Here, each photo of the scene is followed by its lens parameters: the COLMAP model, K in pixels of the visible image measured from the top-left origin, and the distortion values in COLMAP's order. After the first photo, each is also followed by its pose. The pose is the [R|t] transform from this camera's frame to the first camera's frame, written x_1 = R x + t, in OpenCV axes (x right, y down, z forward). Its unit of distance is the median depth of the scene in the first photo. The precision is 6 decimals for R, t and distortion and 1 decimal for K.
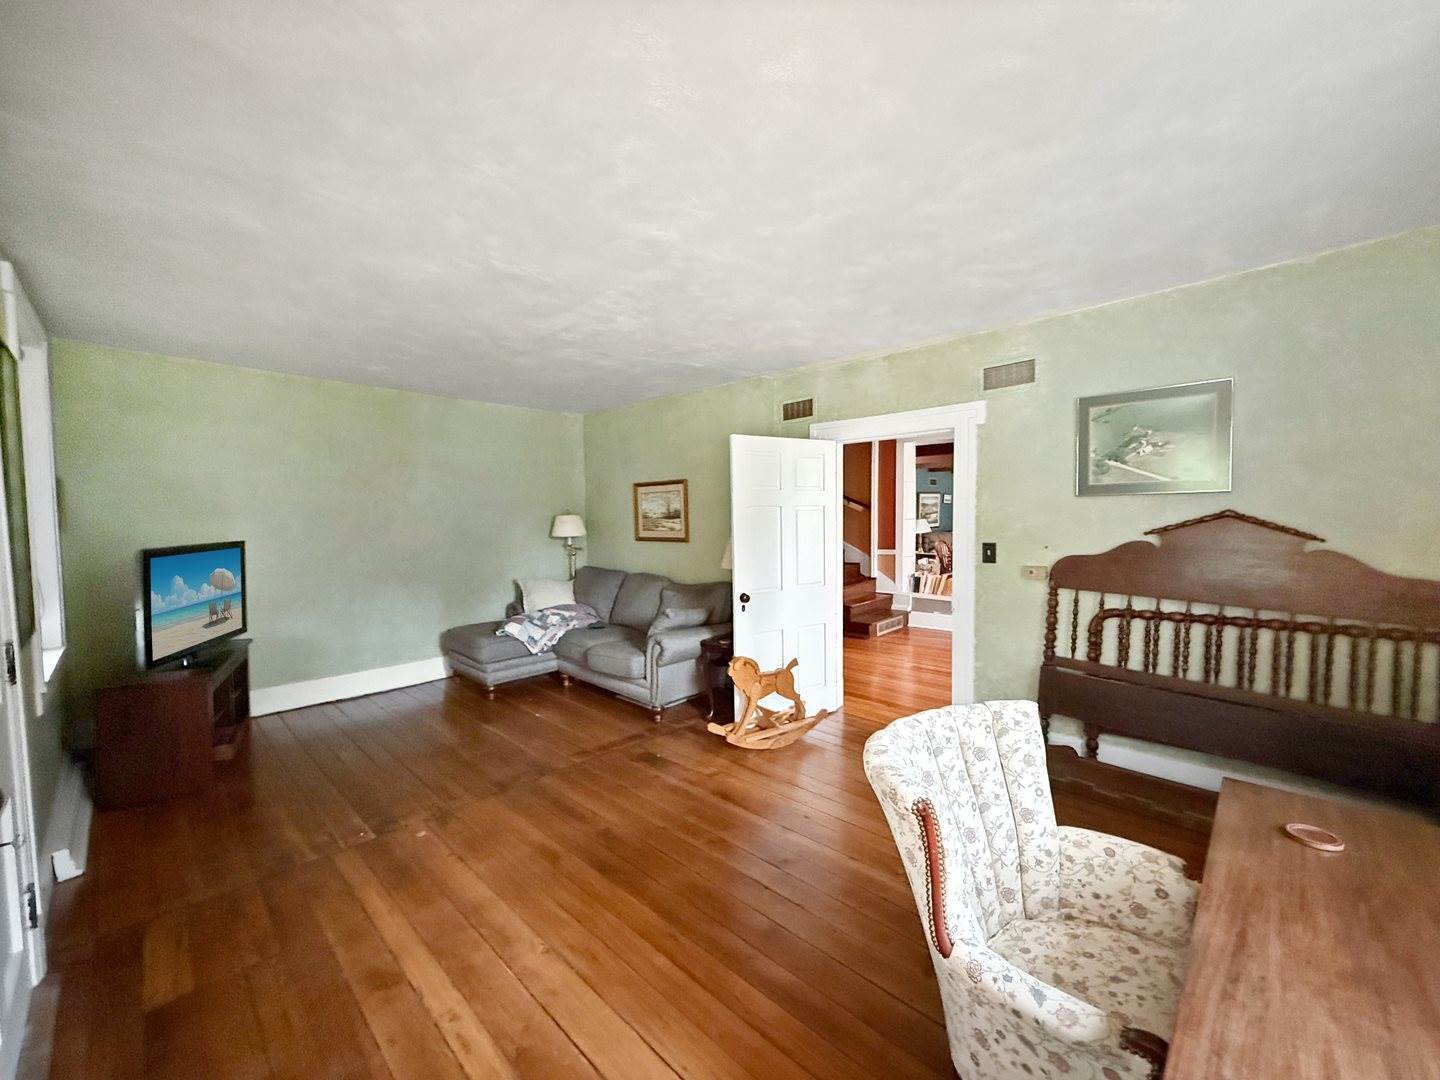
lens RADIAL K [[574.7, 0, 721.3], [0, 574.7, 543.1], [0, 0, 1]] dist [-0.000453, 0.000212]
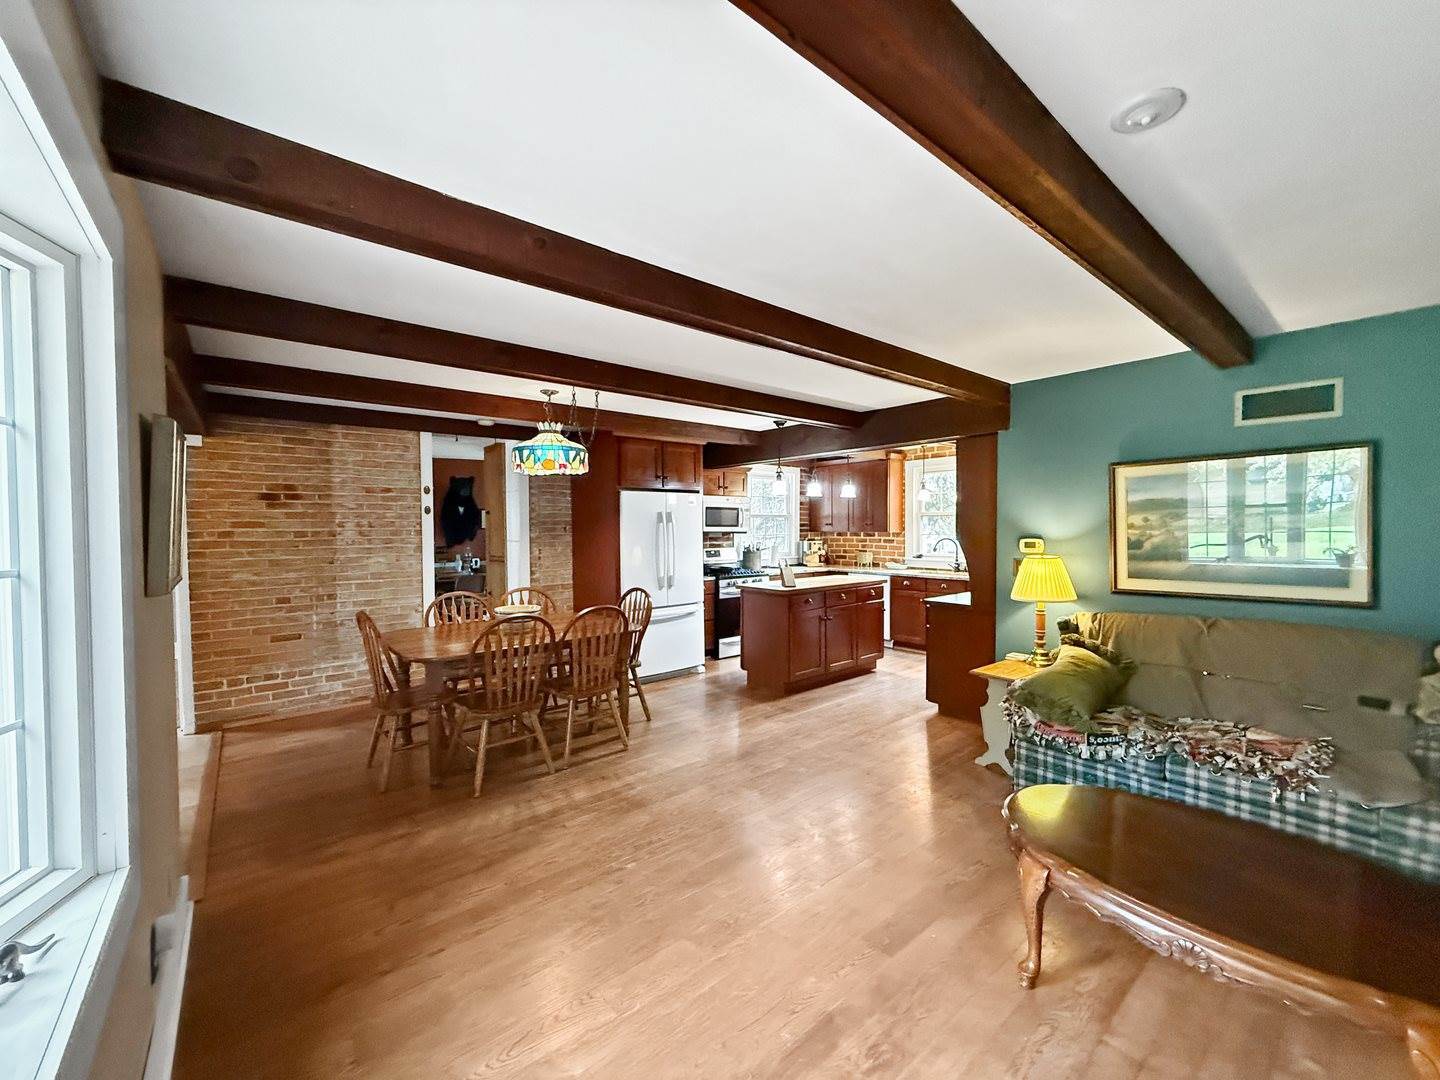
lens RADIAL K [[575.5, 0, 720.9], [0, 575.5, 541.7], [0, 0, 1]] dist [-0.000409, -0.000239]
pose [[-0.110382, 0.038195, -0.993155, 1.019818], [-0.045159, 0.998037, 0.043402, -0.084014], [0.992863, 0.049641, -0.108440, 1.323552]]
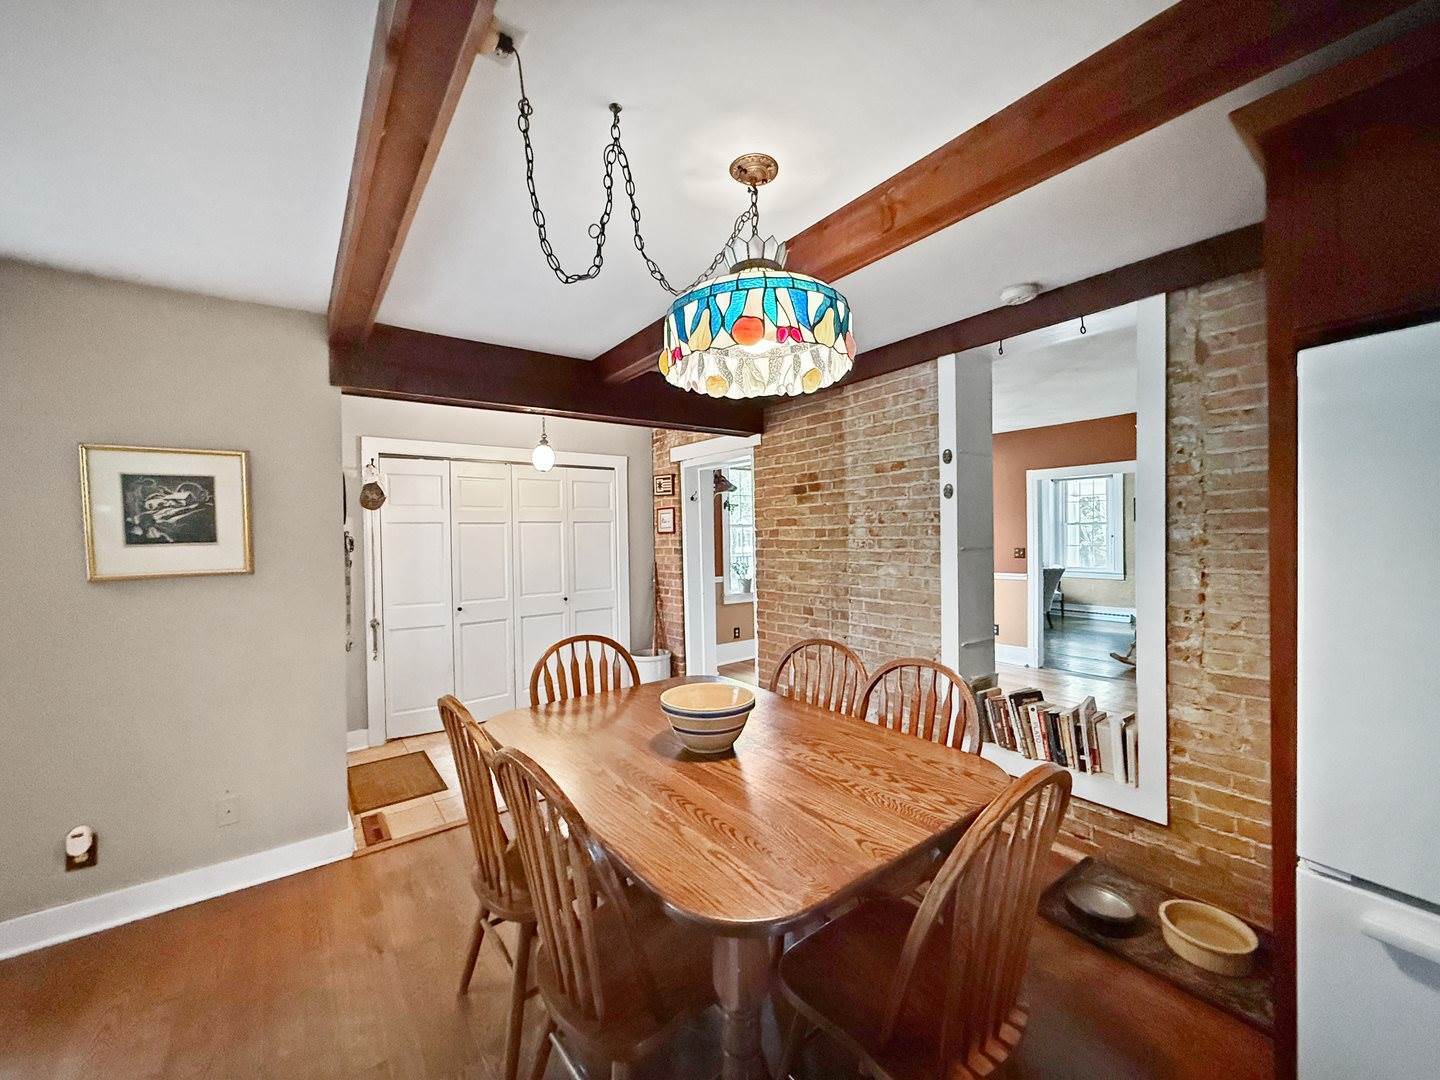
lens RADIAL K [[574.7, 0, 721.3], [0, 574.7, 543.1], [0, 0, 1]] dist [-0.000453, 0.000212]
pose [[-0.986551, 0.023798, 0.161710, 0.498618], [0.034560, 0.997347, 0.064072, -0.071848], [-0.159756, 0.068799, -0.984756, 1.317529]]
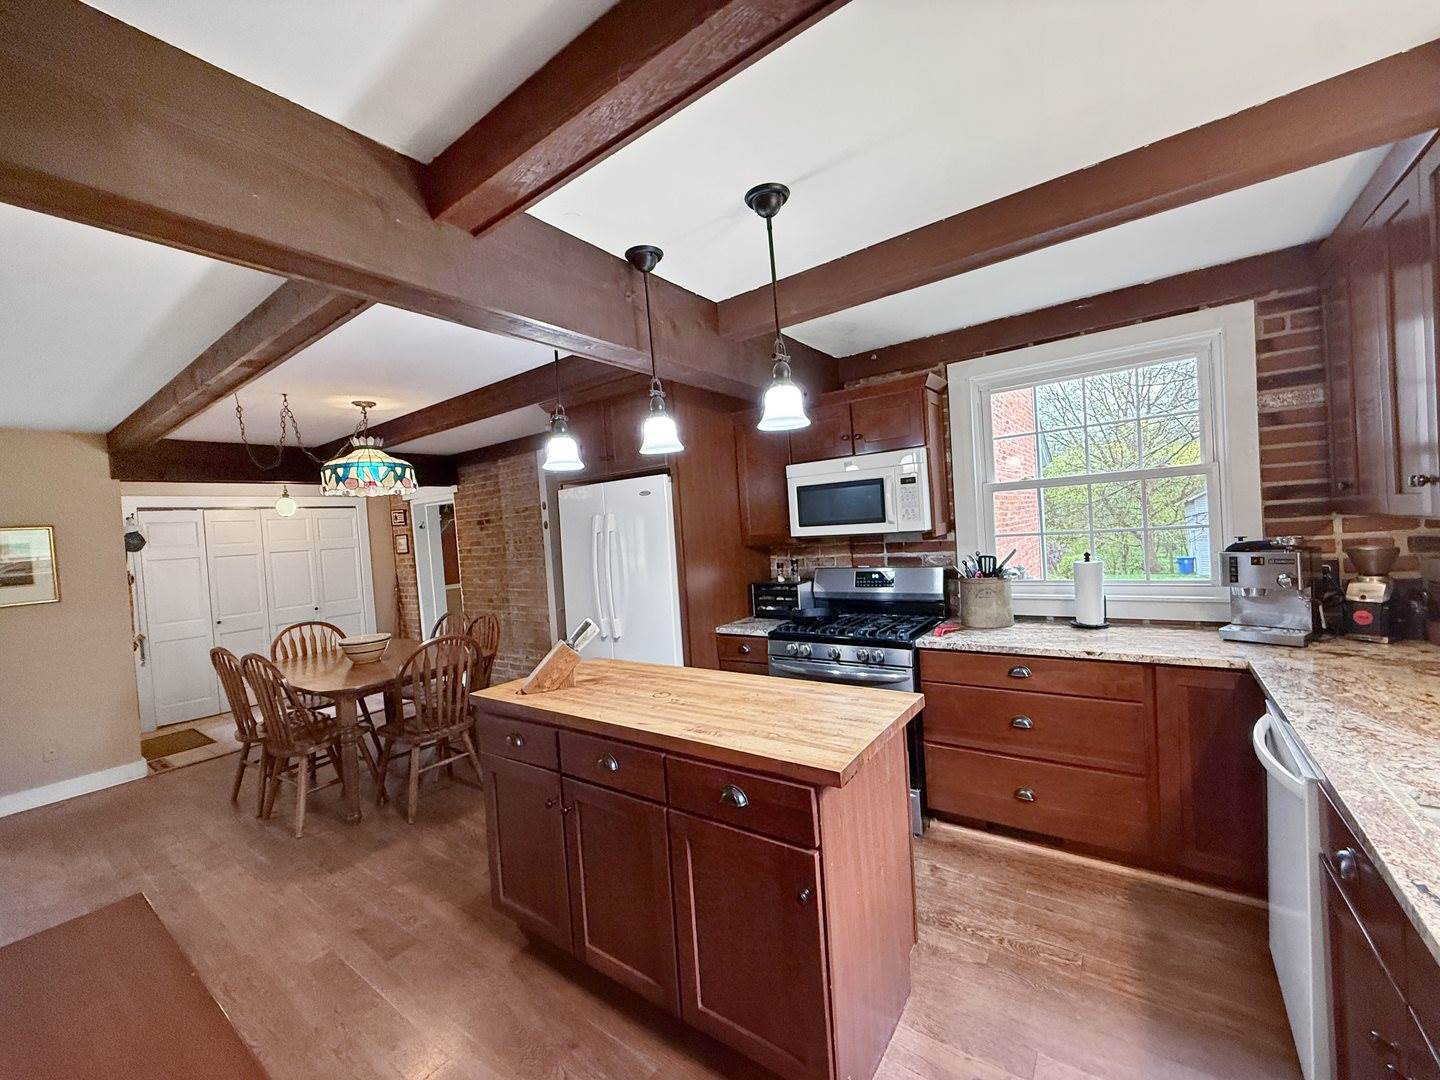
lens RADIAL K [[574.7, 0, 721.3], [0, 574.7, 543.1], [0, 0, 1]] dist [-0.000453, 0.000212]
pose [[-0.987609, 0.079867, -0.135092, 0.303299], [0.069864, 0.994562, 0.077242, -0.092856], [0.140526, 0.066847, -0.987818, 1.614489]]
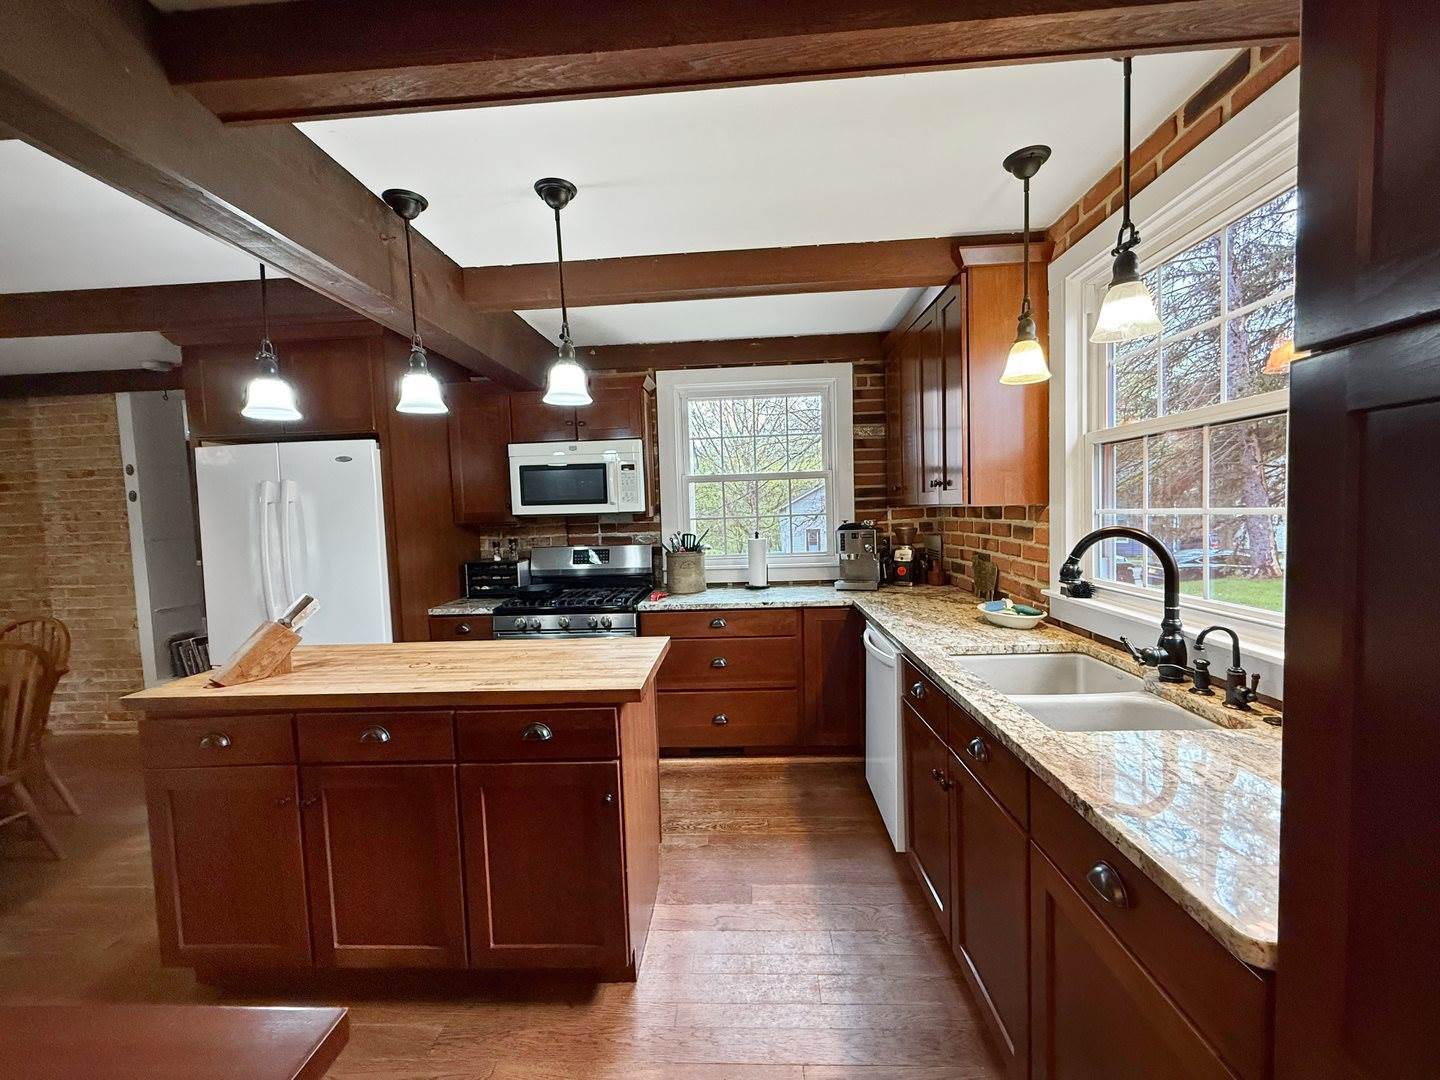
lens RADIAL K [[574.7, 0, 721.3], [0, 574.7, 543.1], [0, 0, 1]] dist [-0.000453, 0.000212]
pose [[-0.750855, 0.075310, -0.656159, 0.360232], [0.007575, 0.994394, 0.105463, -0.084484], [0.660424, 0.074217, -0.747216, 1.627051]]
